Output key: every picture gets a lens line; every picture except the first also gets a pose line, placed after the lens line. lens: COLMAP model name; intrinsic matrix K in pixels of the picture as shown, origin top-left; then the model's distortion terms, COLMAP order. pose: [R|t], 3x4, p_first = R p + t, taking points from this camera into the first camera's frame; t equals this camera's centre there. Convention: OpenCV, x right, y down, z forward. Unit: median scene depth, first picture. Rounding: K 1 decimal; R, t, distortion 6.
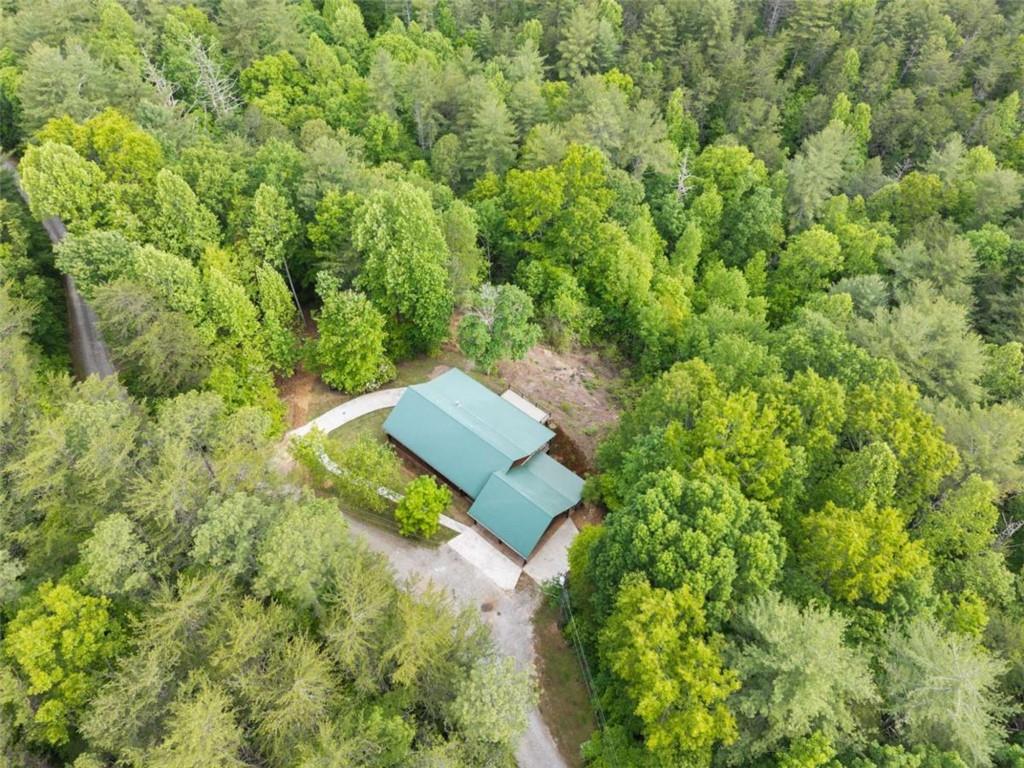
lens RADIAL K [[706.3, 0, 510.6], [0, 706.3, 384.8], [0, 0, 1]] dist [0.003836, -0.006226]
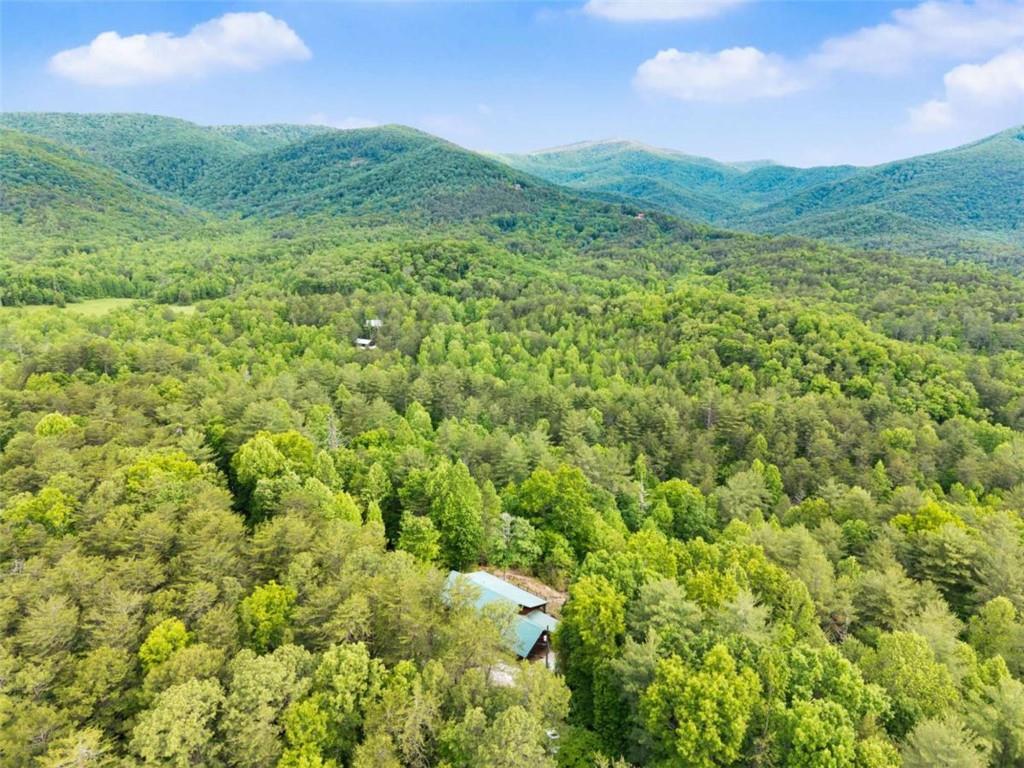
lens RADIAL K [[706.3, 0, 512.5], [0, 706.3, 383.5], [0, 0, 1]] dist [0.003836, -0.006226]
pose [[0.999289, 0.000435, -0.037698, 0.028157], [-0.022514, 0.808952, -0.587444, 0.376002], [0.030241, 0.587875, 0.808386, -0.322164]]
